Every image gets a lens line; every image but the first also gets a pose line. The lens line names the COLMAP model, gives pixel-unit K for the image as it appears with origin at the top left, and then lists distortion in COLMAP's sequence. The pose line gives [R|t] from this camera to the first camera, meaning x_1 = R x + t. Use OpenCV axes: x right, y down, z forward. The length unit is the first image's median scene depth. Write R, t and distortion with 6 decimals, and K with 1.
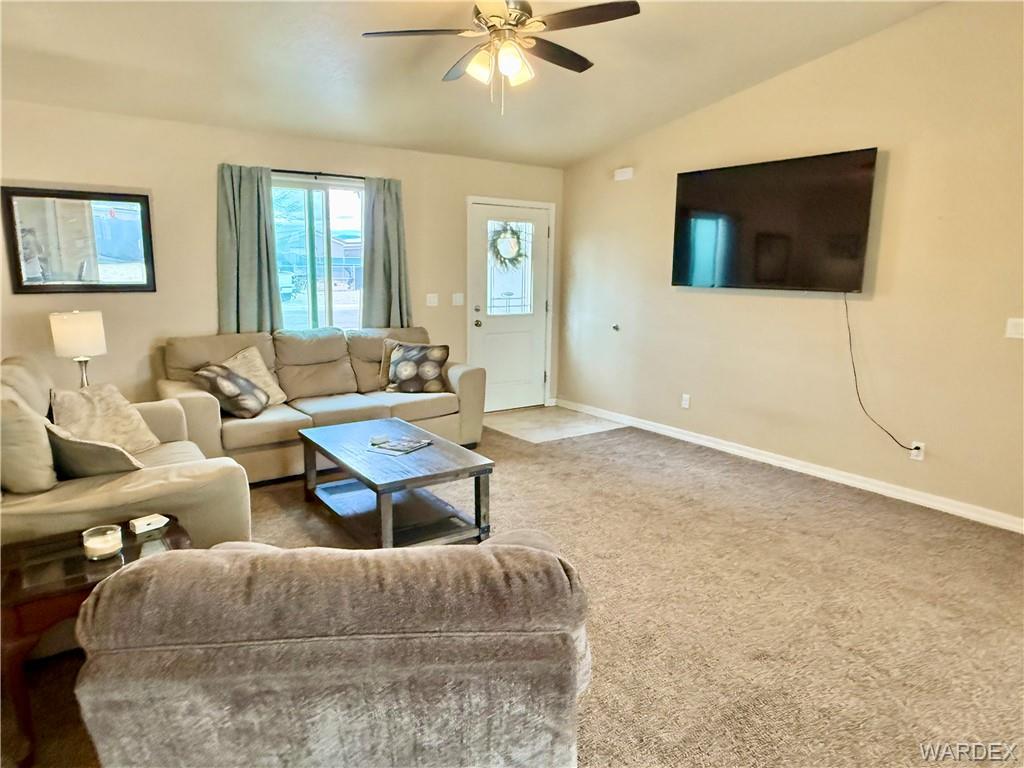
lens RADIAL K [[652.9, 0, 507.8], [0, 652.9, 385.6], [0, 0, 1]] dist [-0.001385, -0.003904]
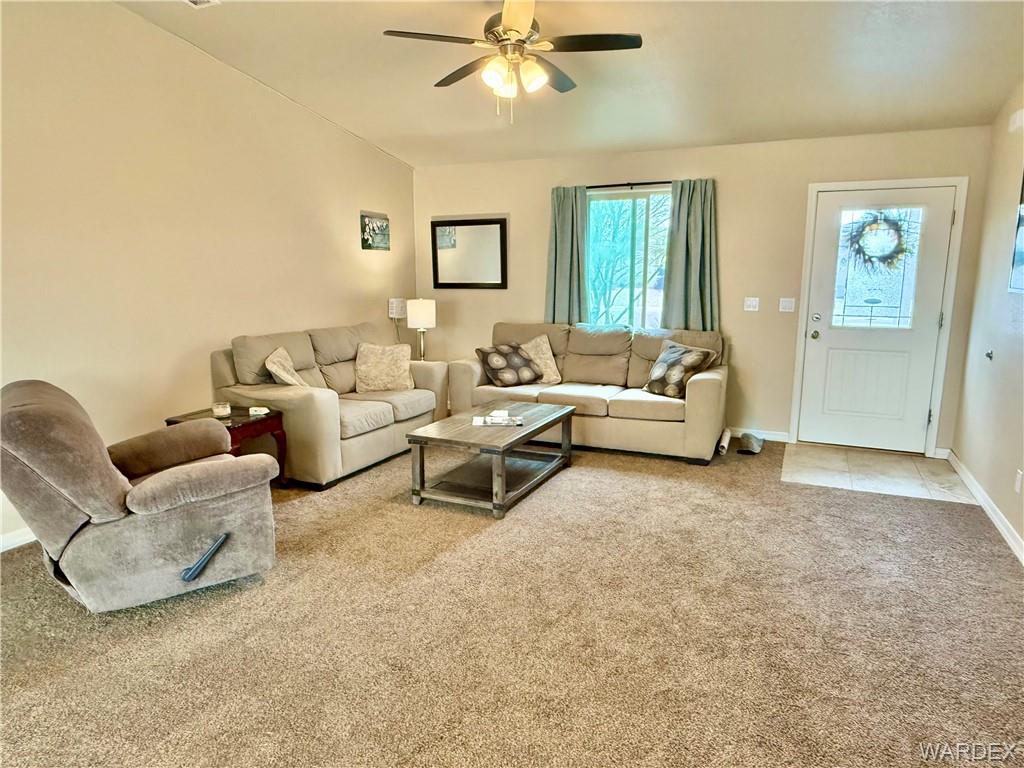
lens RADIAL K [[652.9, 0, 507.9], [0, 652.9, 384.7], [0, 0, 1]] dist [-0.001385, -0.003904]
pose [[0.501022, 0.138009, -0.854360, 0.746136], [-0.148887, 0.986230, 0.071999, -0.051886], [0.852531, 0.091130, 0.514670, 0.368768]]
